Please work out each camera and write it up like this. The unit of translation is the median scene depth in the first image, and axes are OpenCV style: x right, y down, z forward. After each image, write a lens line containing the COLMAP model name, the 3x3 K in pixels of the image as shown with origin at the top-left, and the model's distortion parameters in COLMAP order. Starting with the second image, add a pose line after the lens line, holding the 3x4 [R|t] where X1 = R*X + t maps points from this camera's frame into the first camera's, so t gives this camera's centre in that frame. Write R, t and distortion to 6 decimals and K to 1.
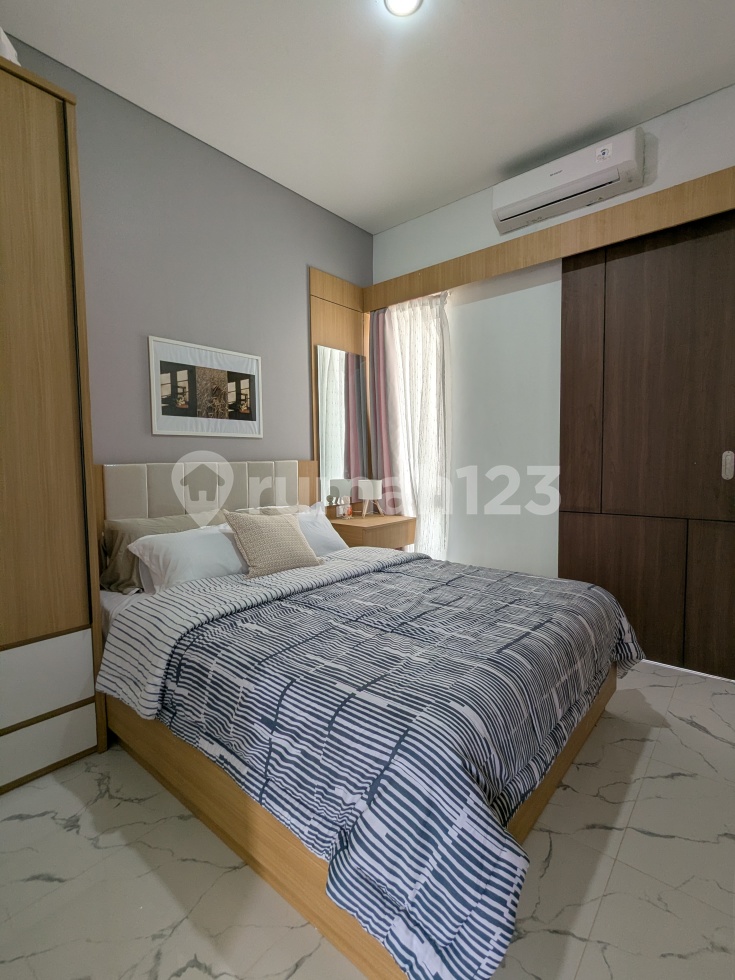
lens RADIAL K [[458.2, 0, 364.8], [0, 458.2, 491.5], [0, 0, 1]] dist [-0.031918, 0.008082]
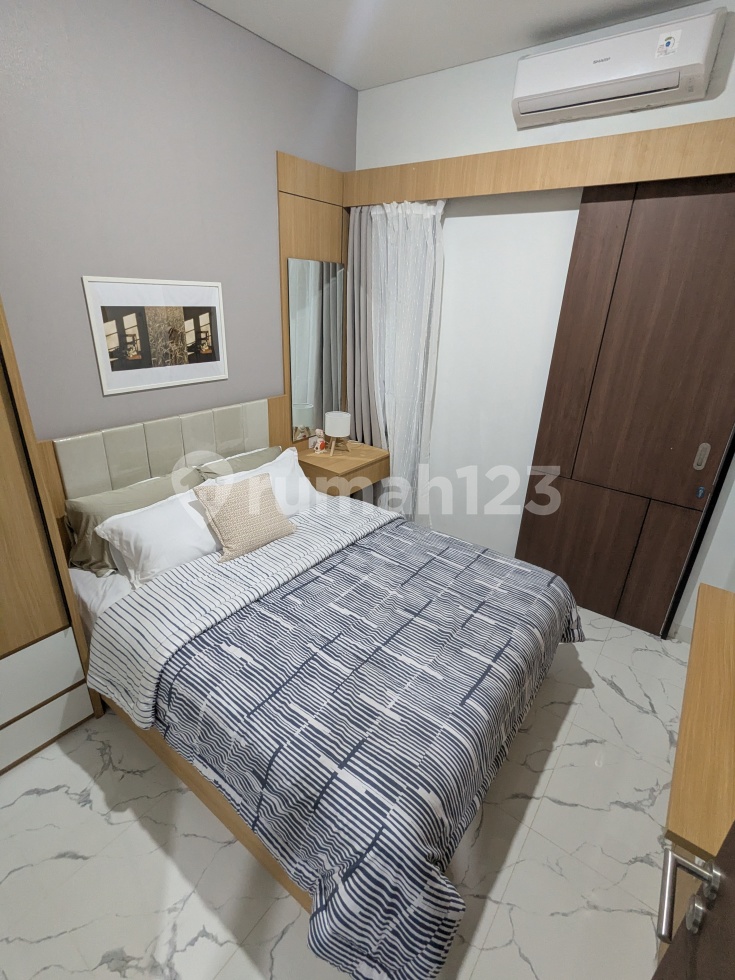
lens RADIAL K [[465.0, 0, 367.5], [0, 465.0, 490.0], [0, 0, 1]] dist [-0.017414, 0.008106]
pose [[0.996389, 0.022890, 0.081758, -0.028435], [-0.048433, 0.944155, 0.325923, -0.356886], [-0.069732, -0.328706, 0.941854, 0.065689]]
